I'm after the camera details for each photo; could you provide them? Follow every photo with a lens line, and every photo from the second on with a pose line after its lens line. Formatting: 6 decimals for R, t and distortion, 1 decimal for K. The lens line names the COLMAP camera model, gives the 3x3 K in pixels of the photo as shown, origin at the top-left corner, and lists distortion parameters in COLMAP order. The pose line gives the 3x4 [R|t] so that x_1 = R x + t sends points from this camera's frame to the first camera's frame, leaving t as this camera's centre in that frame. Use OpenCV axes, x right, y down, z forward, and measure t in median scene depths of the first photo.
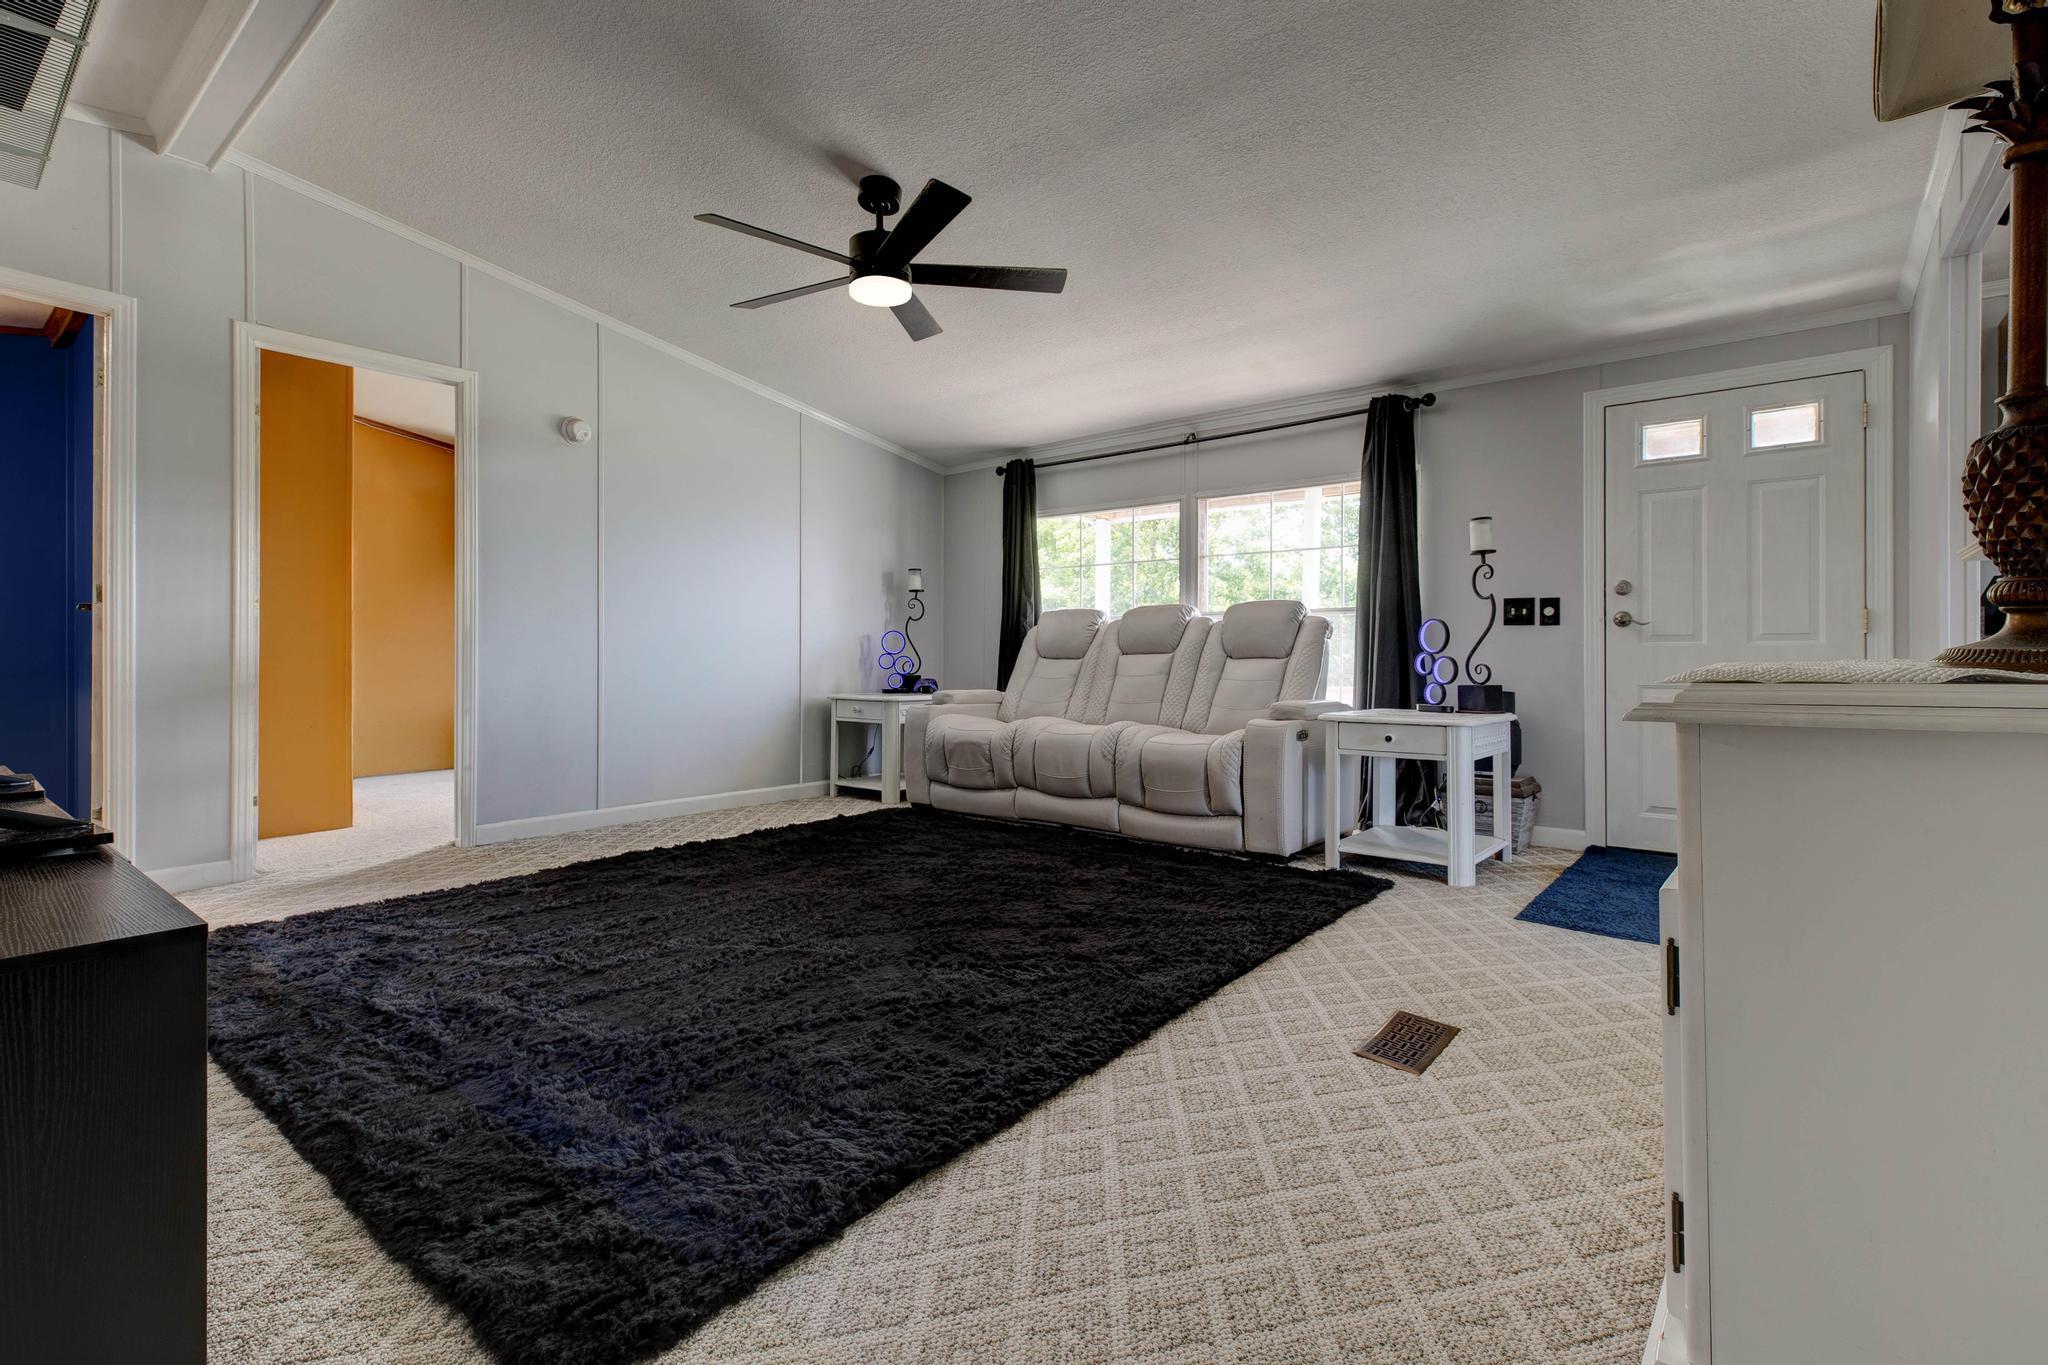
lens RADIAL K [[942.7, 0, 1022.3], [0, 942.7, 668.2], [0, 0, 1]] dist [-0.010375, 0.000018]
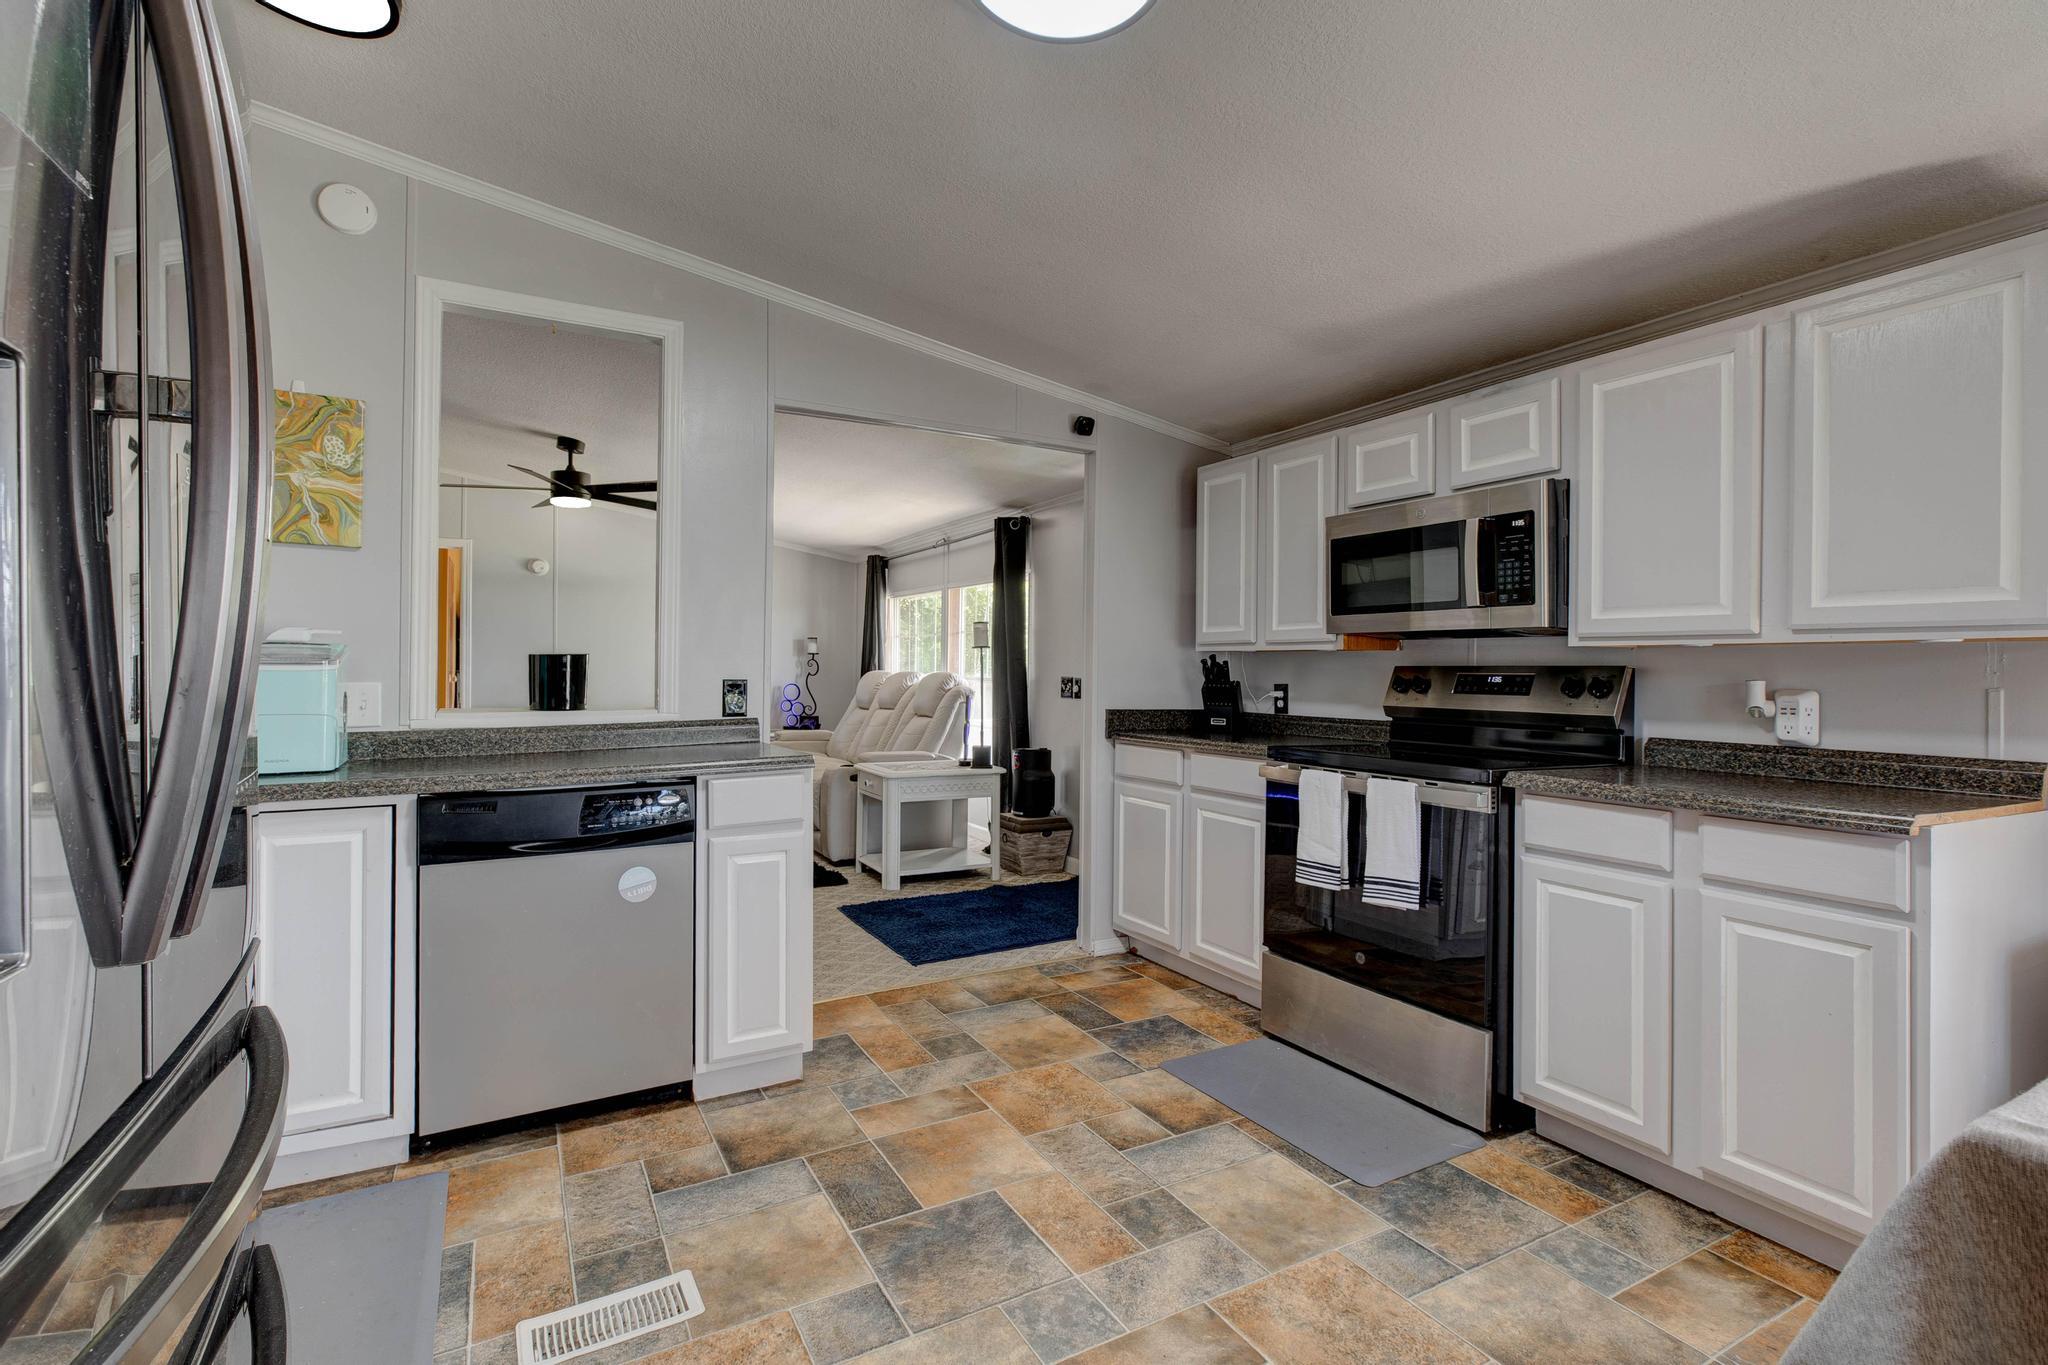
lens RADIAL K [[942.7, 0, 1027.4], [0, 942.7, 676.6], [0, 0, 1]] dist [-0.010375, 0.000018]
pose [[0.931442, 0.009665, -0.363762, 0.732890], [-0.009826, 0.999951, 0.001408, -0.059741], [0.363758, 0.002263, 0.931491, -0.160726]]
